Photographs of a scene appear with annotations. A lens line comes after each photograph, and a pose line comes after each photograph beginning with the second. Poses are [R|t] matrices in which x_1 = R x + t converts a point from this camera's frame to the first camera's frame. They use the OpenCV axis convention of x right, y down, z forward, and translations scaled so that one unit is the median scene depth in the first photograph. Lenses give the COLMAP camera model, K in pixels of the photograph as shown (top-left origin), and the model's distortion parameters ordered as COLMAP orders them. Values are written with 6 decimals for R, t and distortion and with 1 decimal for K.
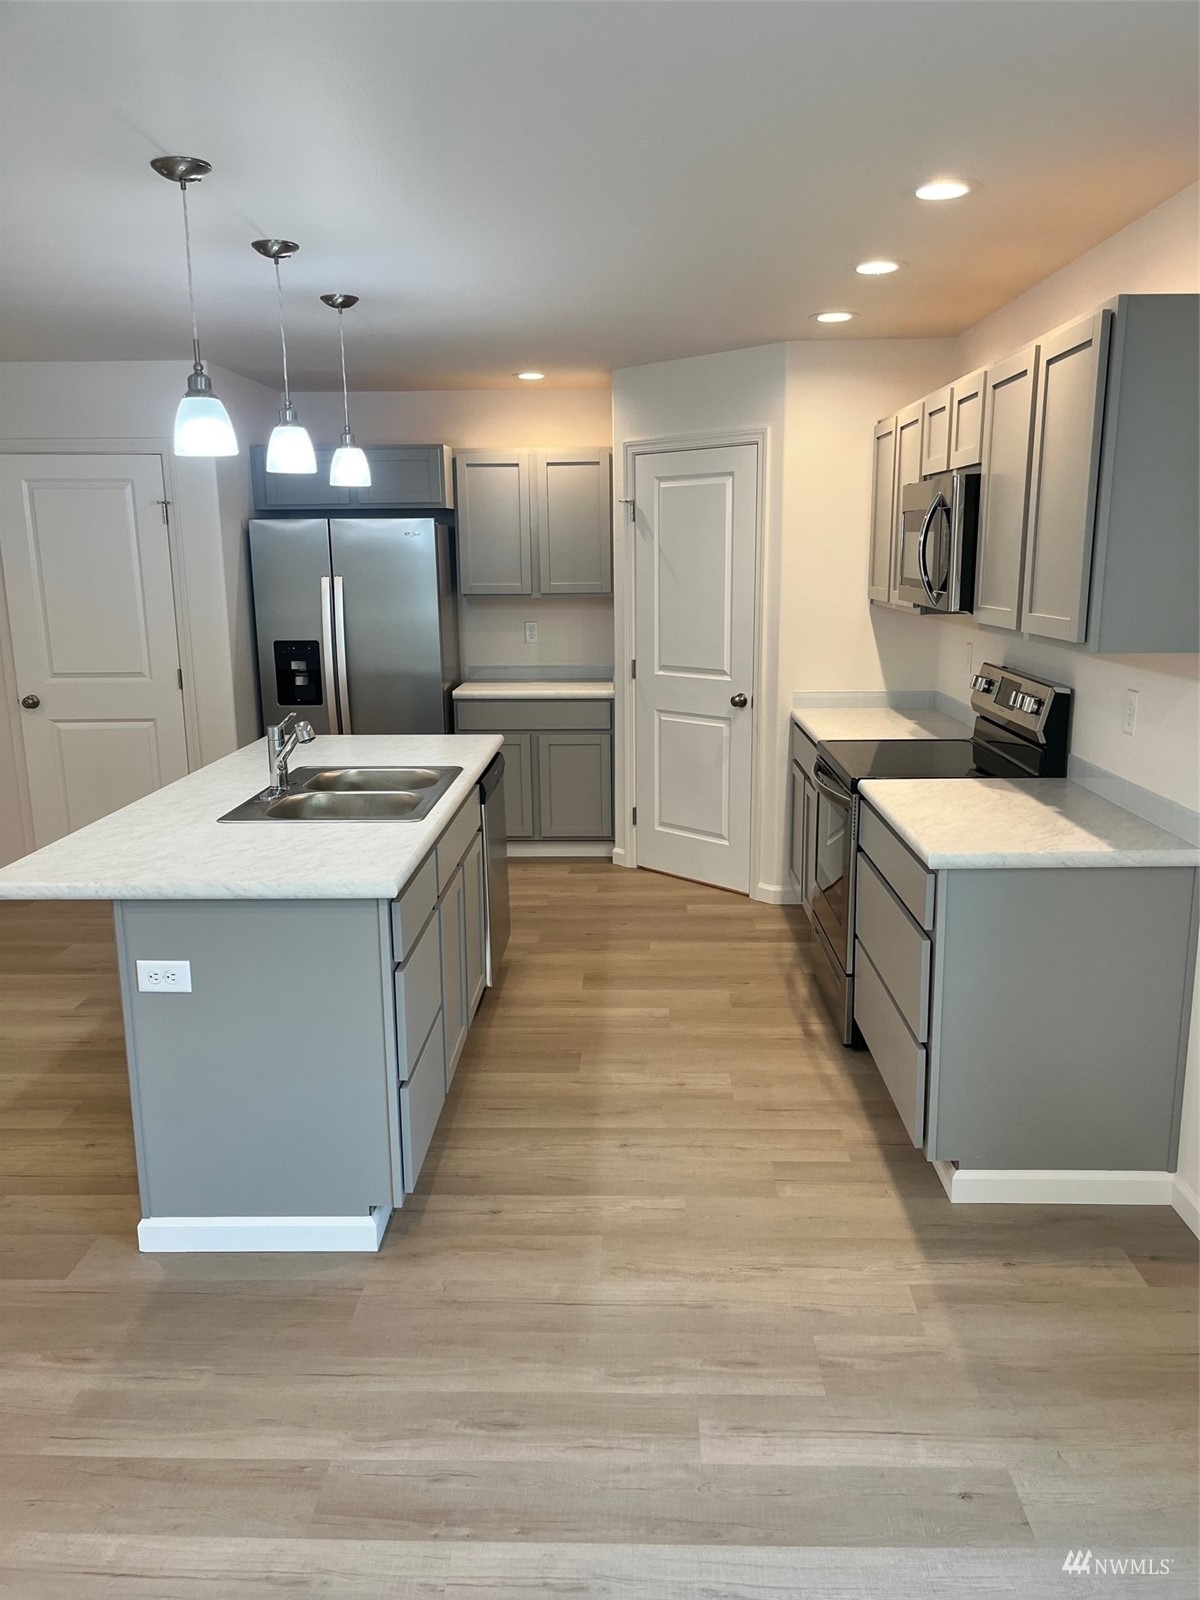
lens RADIAL K [[1201.4, 0, 604.2], [0, 1201.4, 811.3], [0, 0, 1]] dist [0.093202, -0.127498]
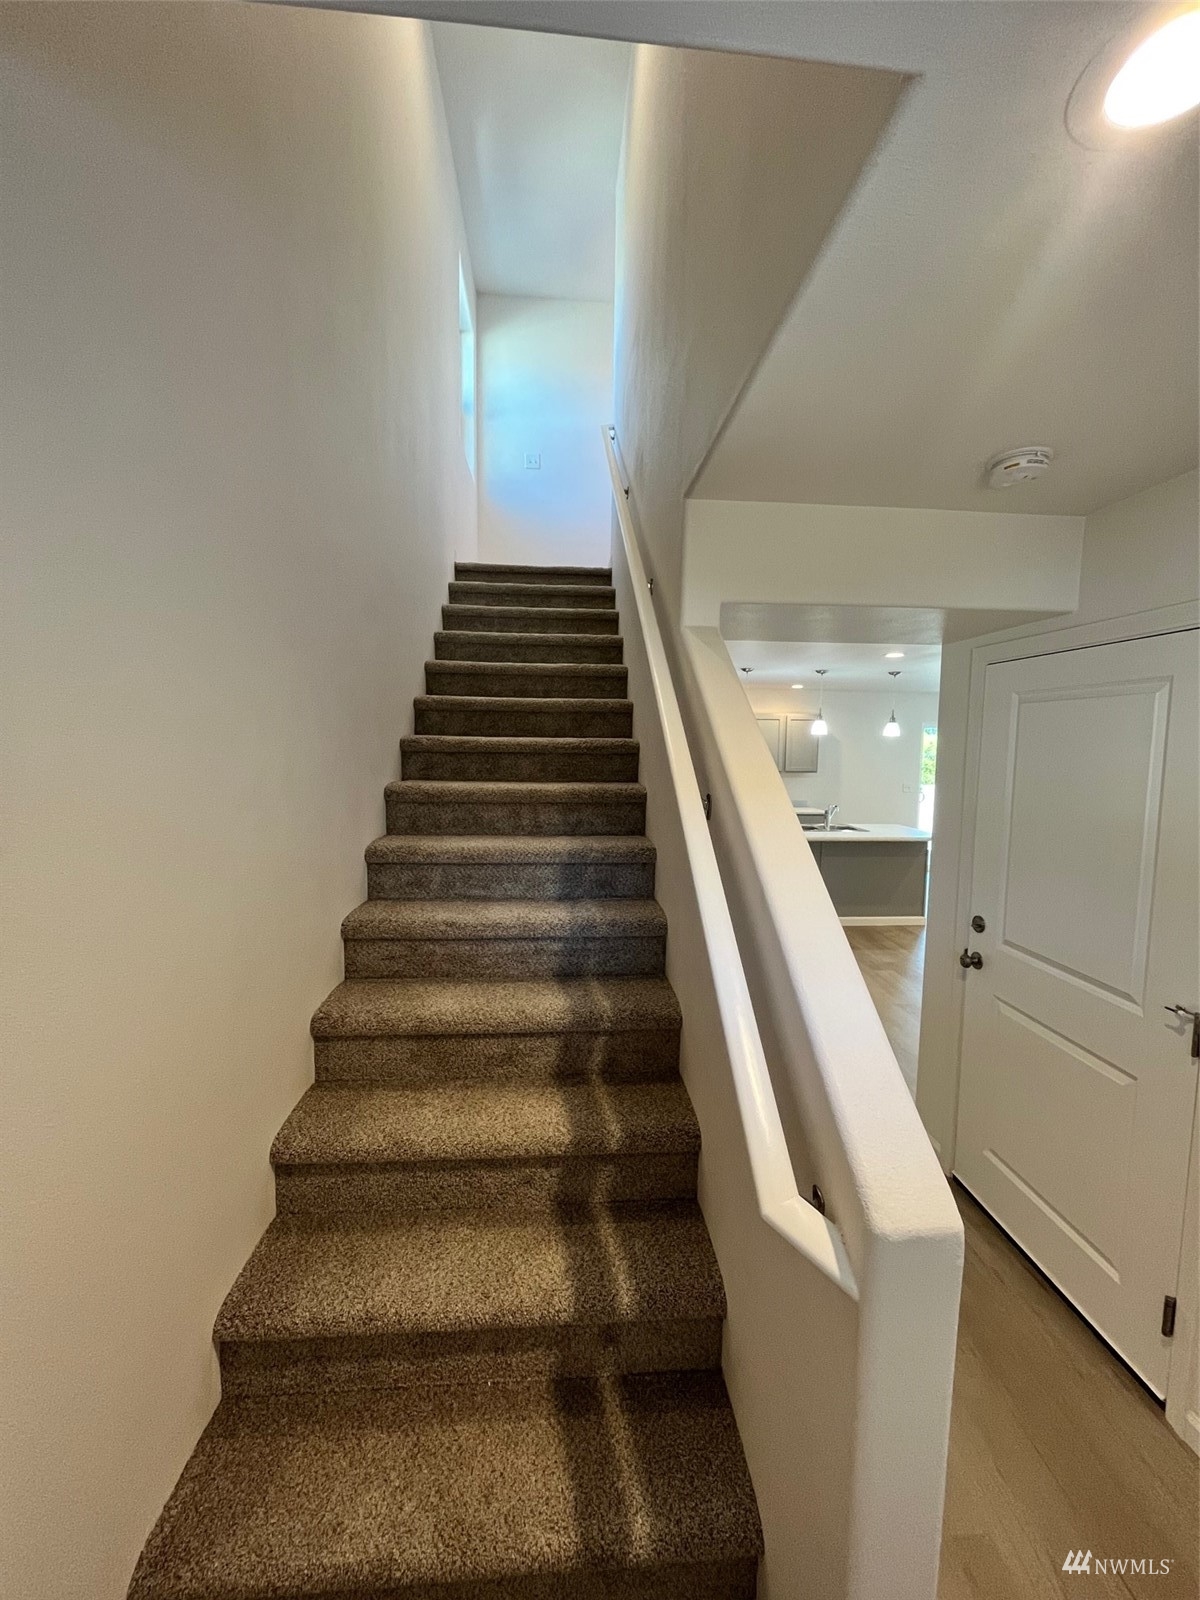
lens RADIAL K [[645.0, 0, 605.8], [0, 645.0, 796.3], [0, 0, 1]] dist [-0.003105, -0.000294]
pose [[-0.112425, -0.078553, 0.990550, -2.275831], [0.205231, 0.973540, 0.100498, -0.483170], [-0.972235, 0.214590, -0.093328, 2.063028]]
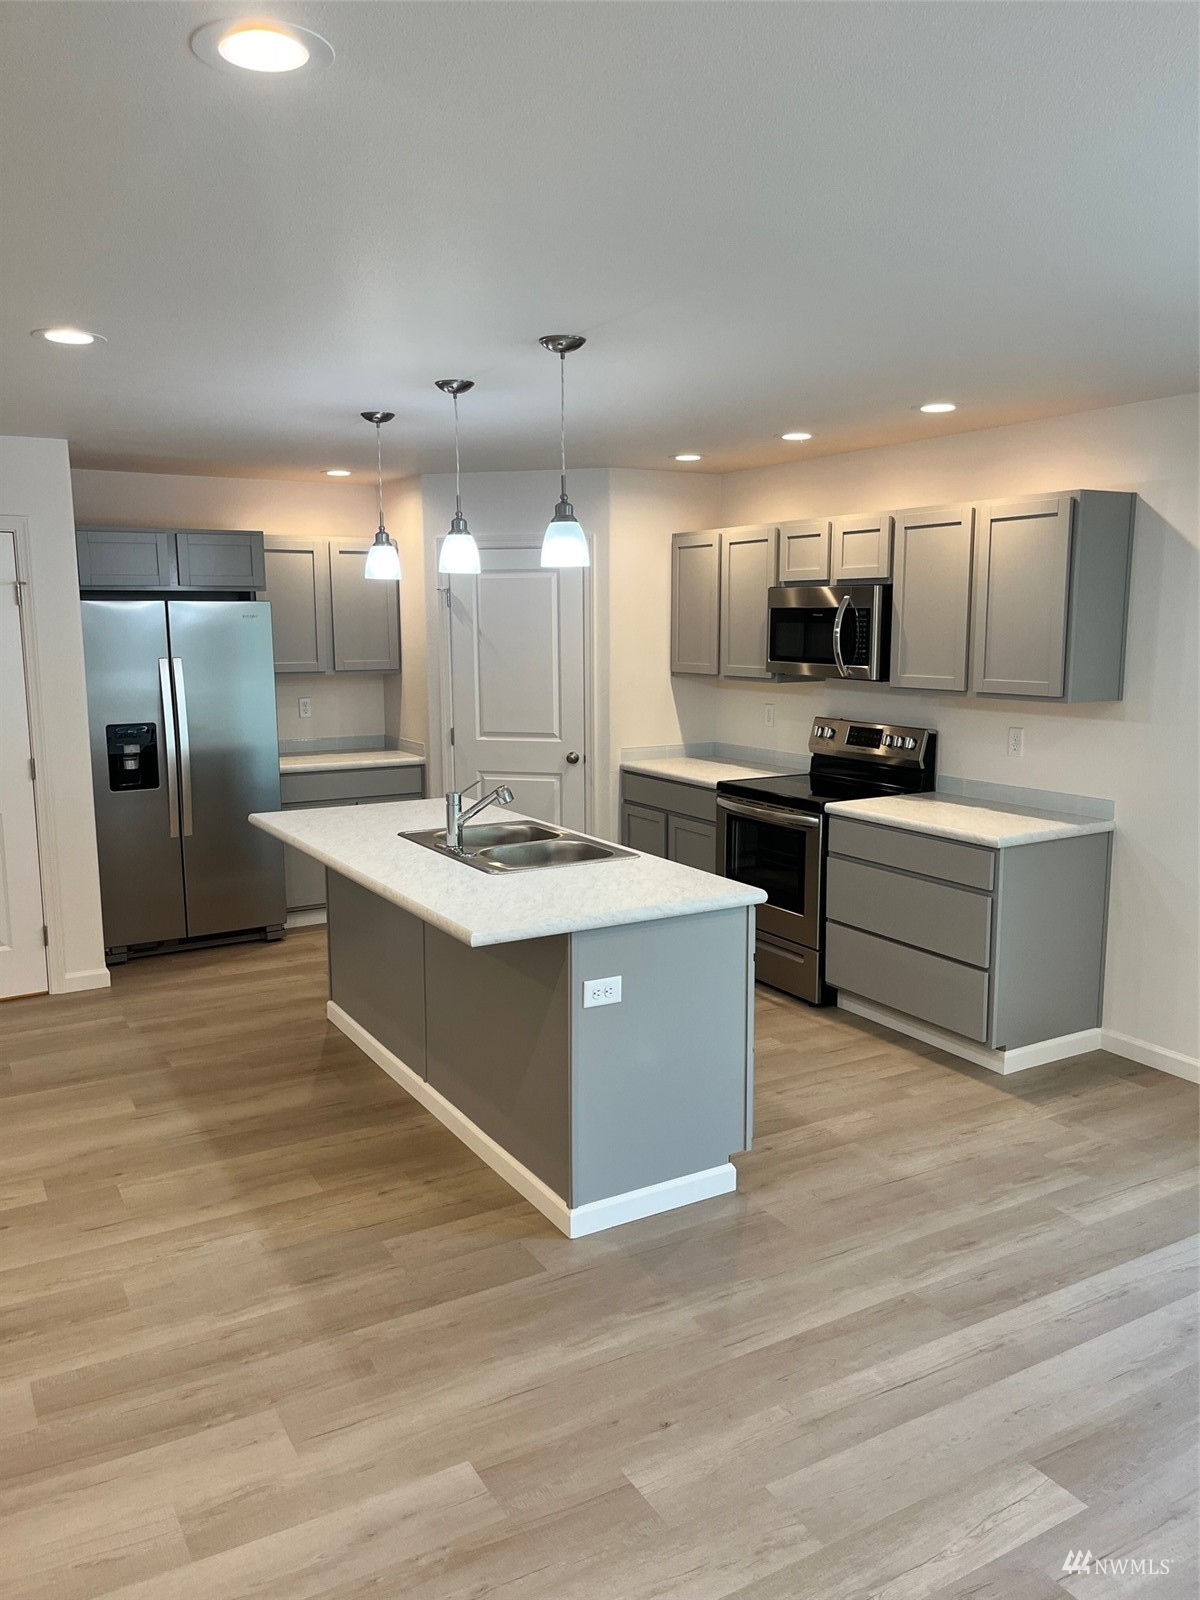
lens RADIAL K [[1202.8, 0, 600.0], [0, 1202.8, 800.0], [0, 0, 1]] dist [0.084917, -0.121378]
pose [[0.849914, -0.072887, 0.521856, -0.885384], [0.107114, 0.993606, -0.035675, -0.010570], [-0.515919, 0.086219, 0.852287, -0.036179]]
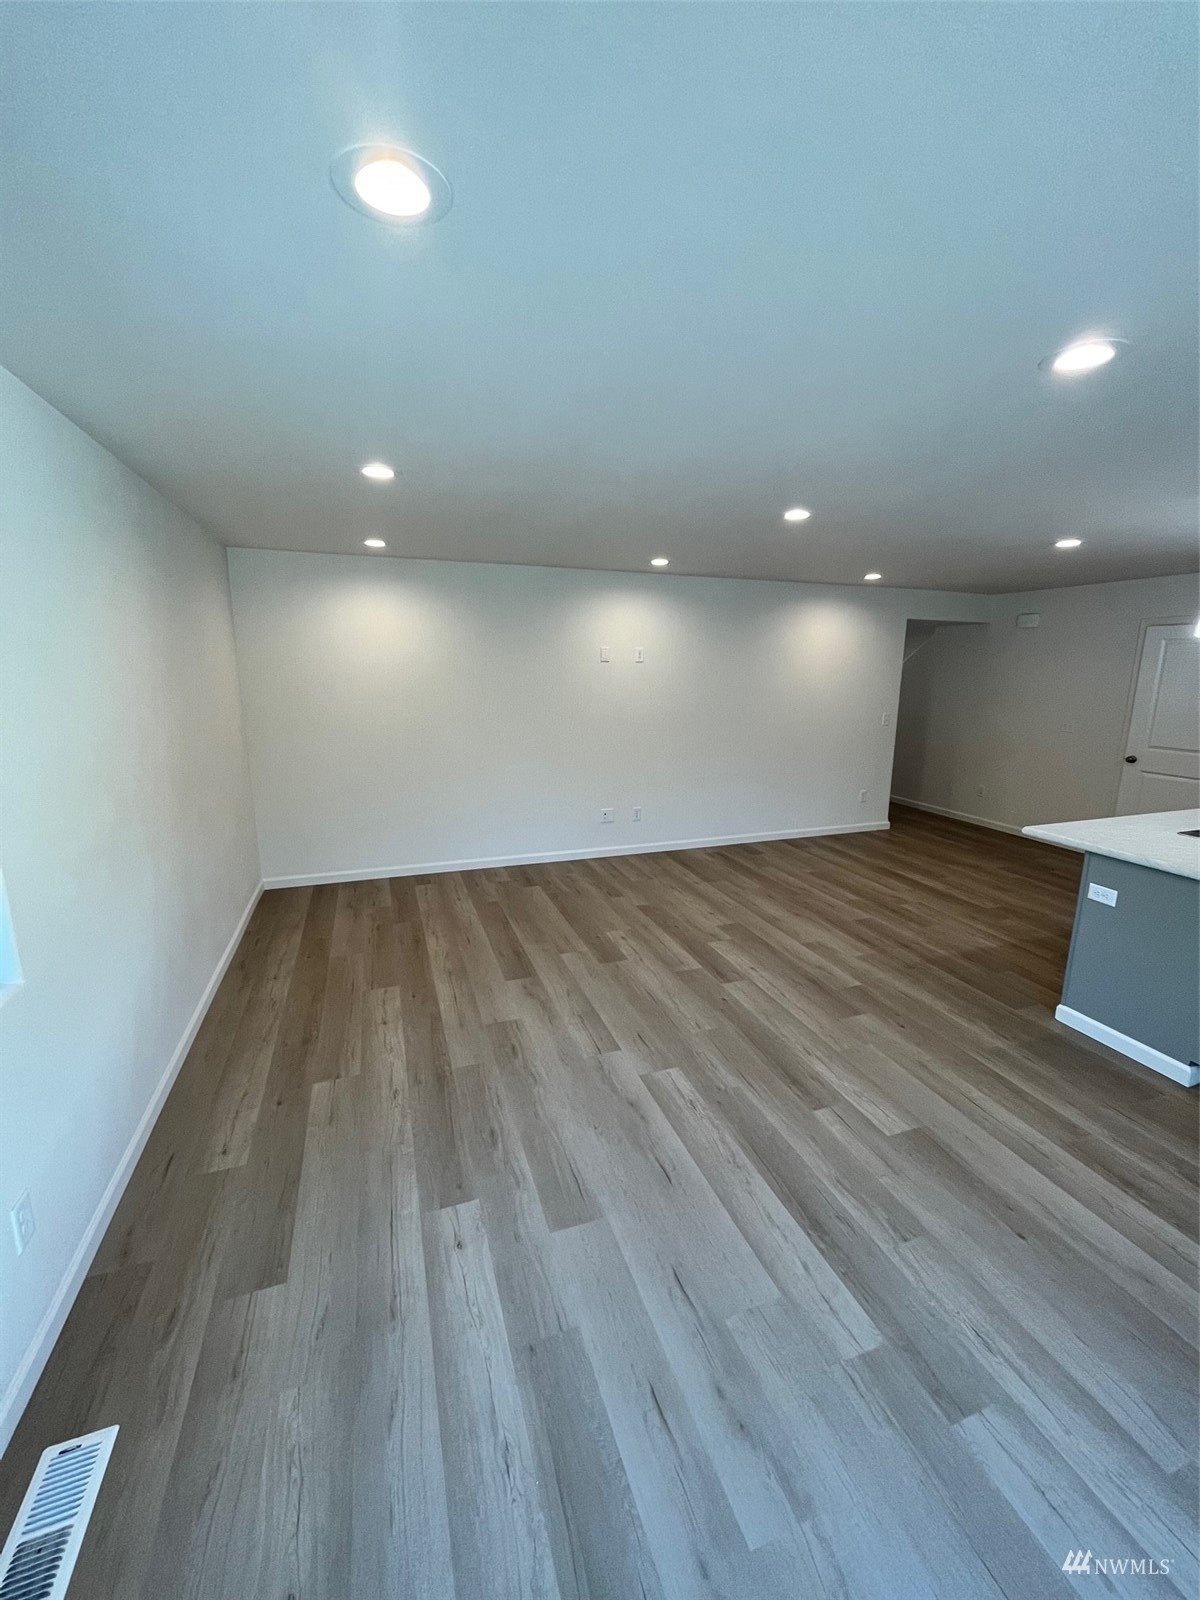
lens RADIAL K [[645.0, 0, 605.8], [0, 645.0, 796.3], [0, 0, 1]] dist [-0.003105, -0.000294]
pose [[0.365786, 0.200466, -0.908853, 0.250344], [-0.211164, 0.968937, 0.128732, 0.012418], [0.906427, 0.144828, 0.396755, -0.179500]]
